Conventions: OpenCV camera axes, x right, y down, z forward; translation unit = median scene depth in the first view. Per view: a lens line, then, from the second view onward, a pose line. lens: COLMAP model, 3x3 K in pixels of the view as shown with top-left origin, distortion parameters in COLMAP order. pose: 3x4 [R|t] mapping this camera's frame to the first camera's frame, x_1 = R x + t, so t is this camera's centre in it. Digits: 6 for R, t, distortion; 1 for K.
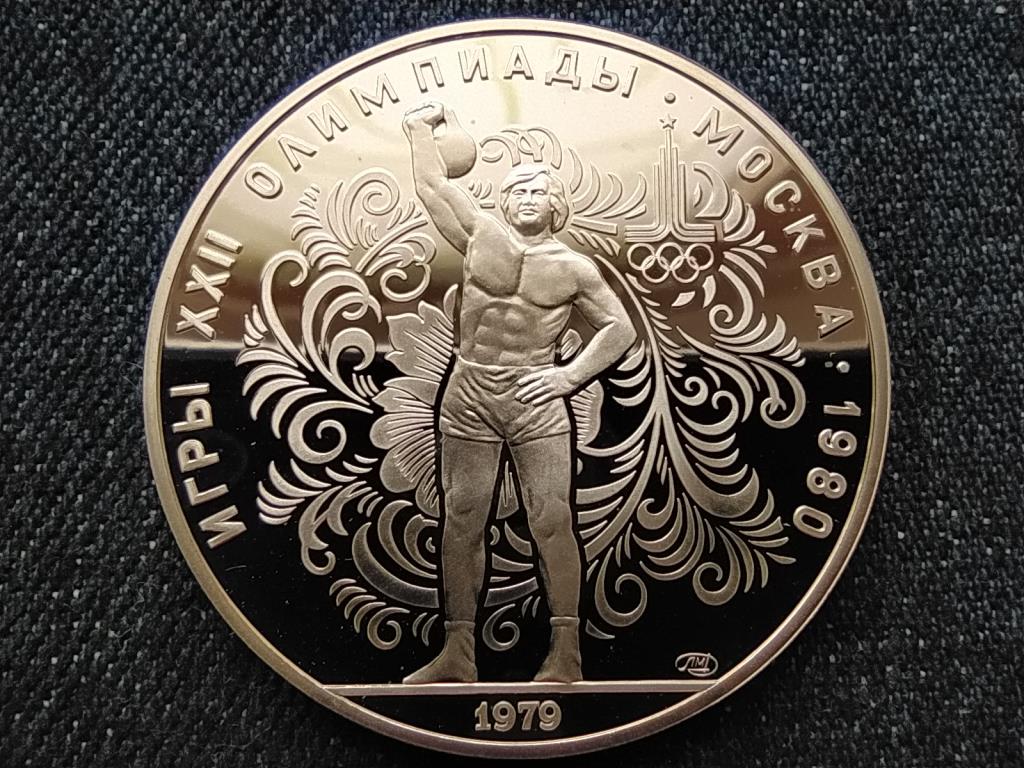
lens RADIAL K [[414.9, 0, 507.4], [0, 414.9, 413.0], [0, 0, 1]] dist [0.002894, -0.004022]
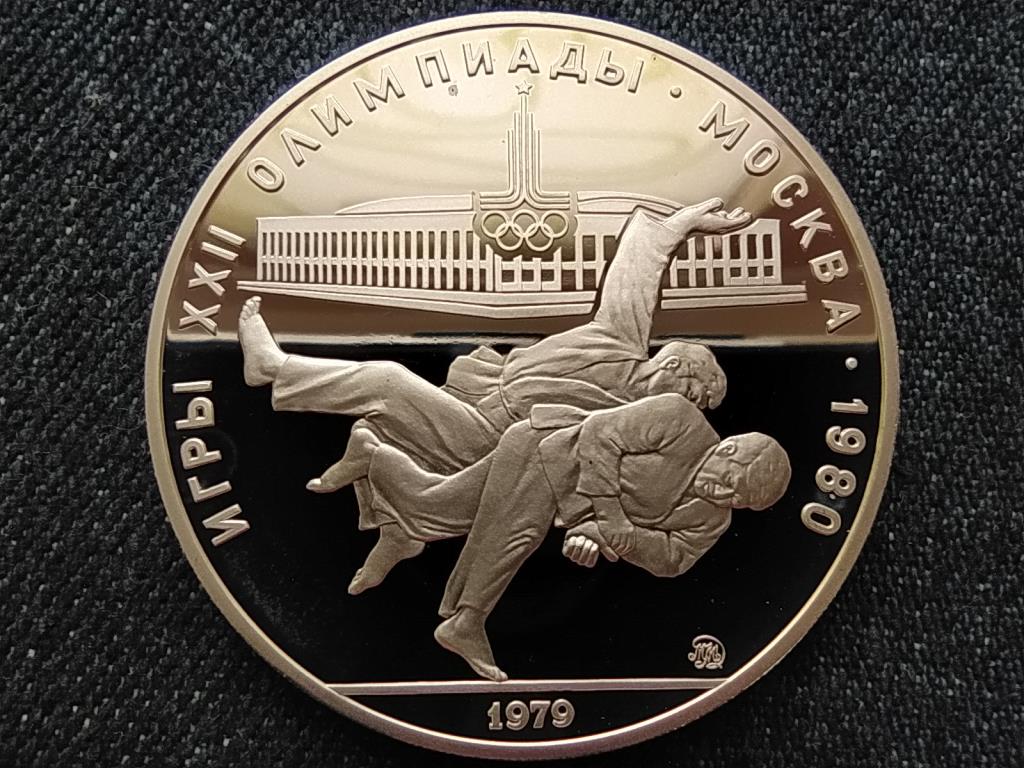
lens RADIAL K [[415.4, 0, 521.4], [0, 415.4, 436.1], [0, 0, 1]] dist [0.002495, -0.003936]
pose [[0.991274, 0.131814, -0.000885, 0.306012], [-0.131794, 0.991203, 0.012138, 0.632130], [0.002477, -0.011916, 0.999926, -0.023814]]
